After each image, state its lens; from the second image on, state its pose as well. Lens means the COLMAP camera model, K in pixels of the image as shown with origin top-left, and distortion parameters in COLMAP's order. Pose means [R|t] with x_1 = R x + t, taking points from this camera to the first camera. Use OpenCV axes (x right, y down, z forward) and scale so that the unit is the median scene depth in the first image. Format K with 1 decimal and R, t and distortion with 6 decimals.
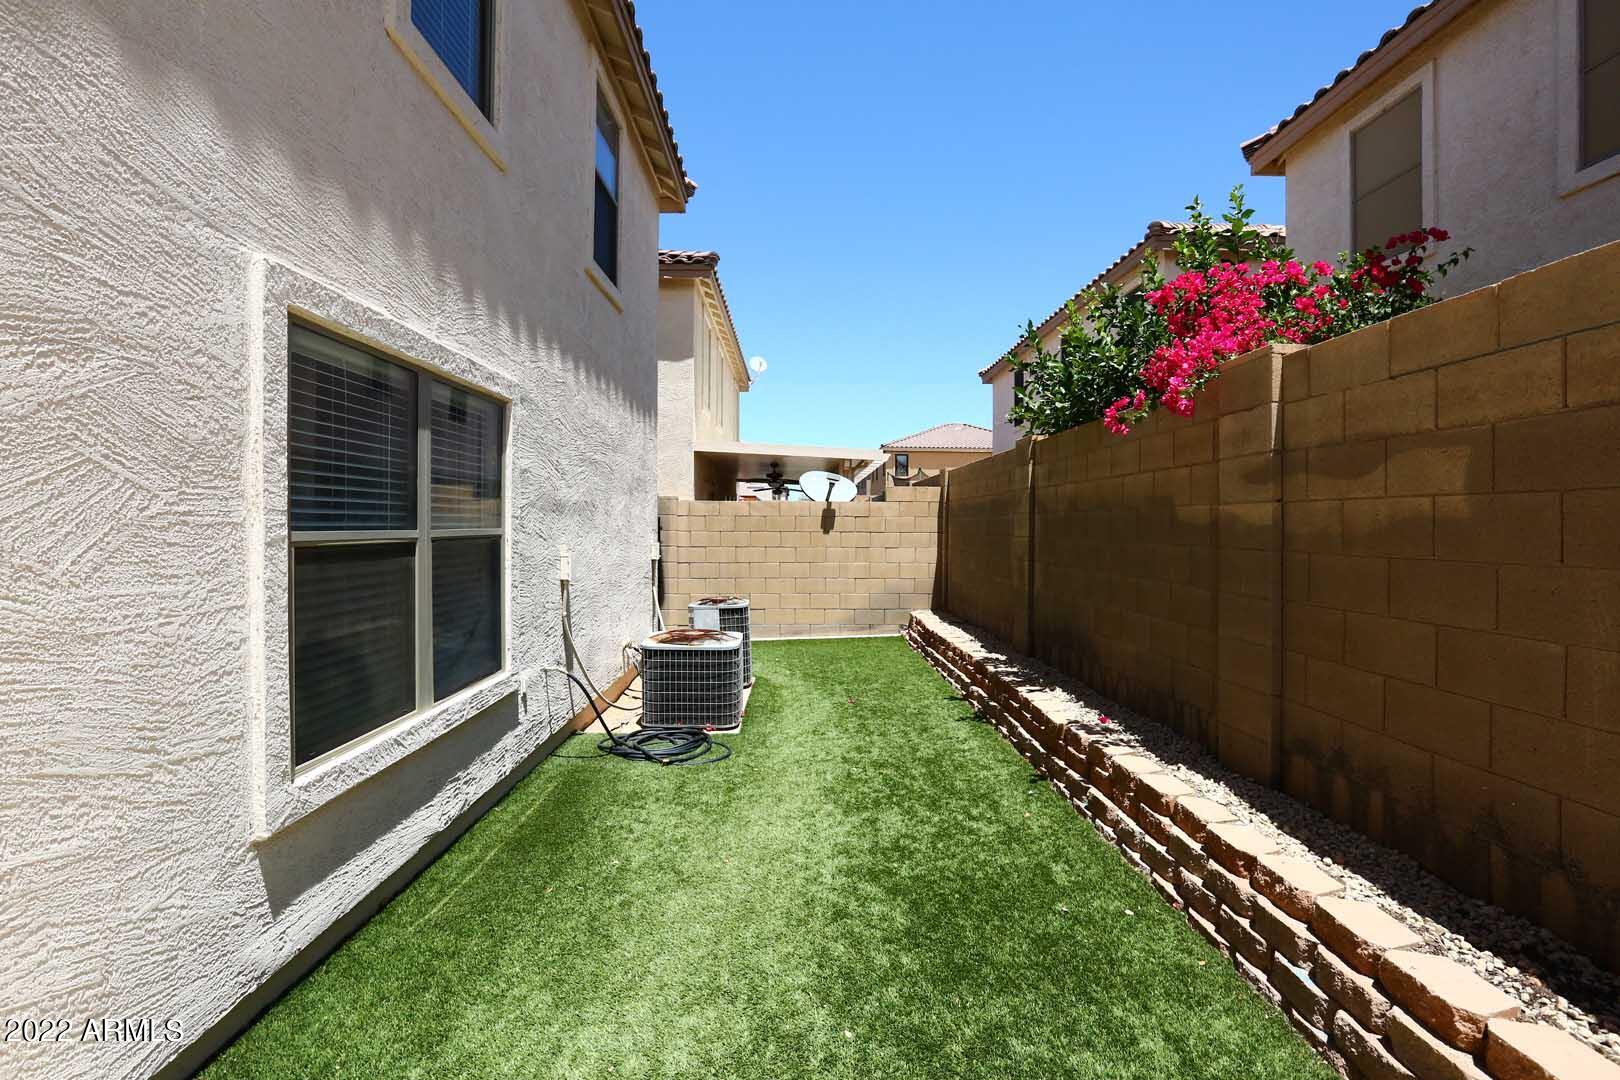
lens RADIAL K [[729.6, 0, 803.0], [0, 729.6, 540.6], [0, 0, 1]] dist [-0.000754, -0.000012]
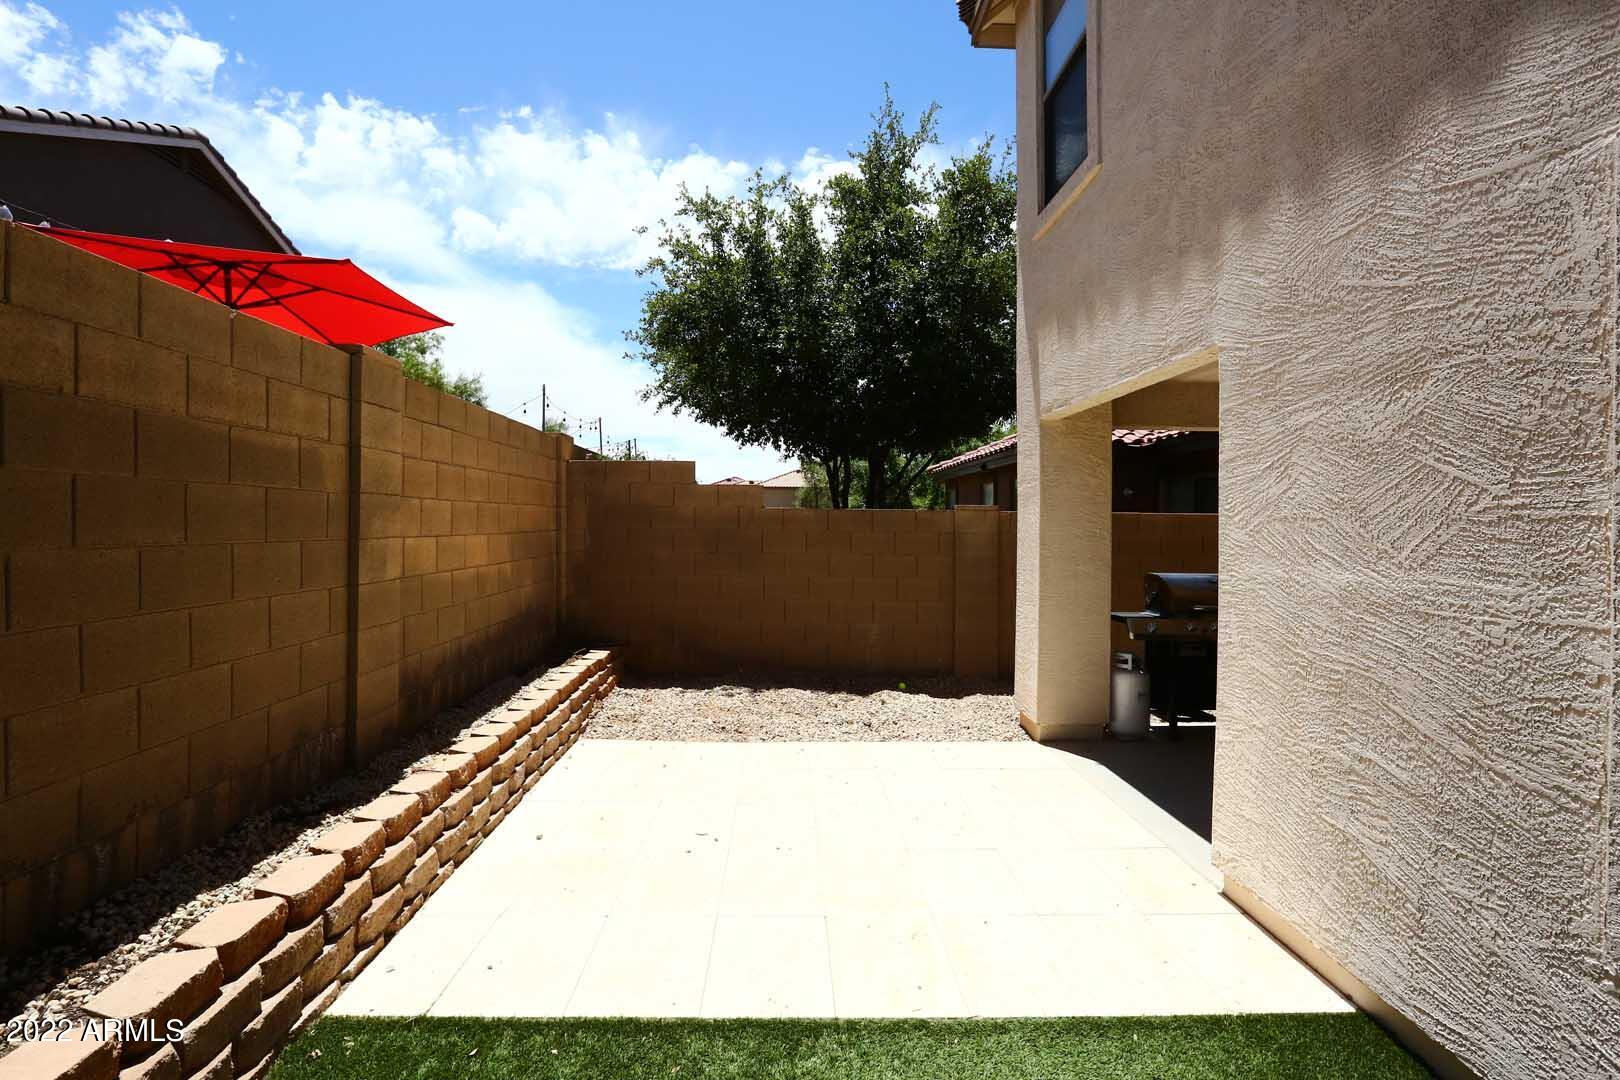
lens RADIAL K [[779.6, 0, 812.7], [0, 779.6, 537.6], [0, 0, 1]] dist [-0.049520, 0.016945]
pose [[-0.999413, -0.007508, -0.033416, 0.052463], [-0.008870, 0.999129, 0.040775, -0.030460], [0.033081, 0.041047, -0.998609, 1.947352]]
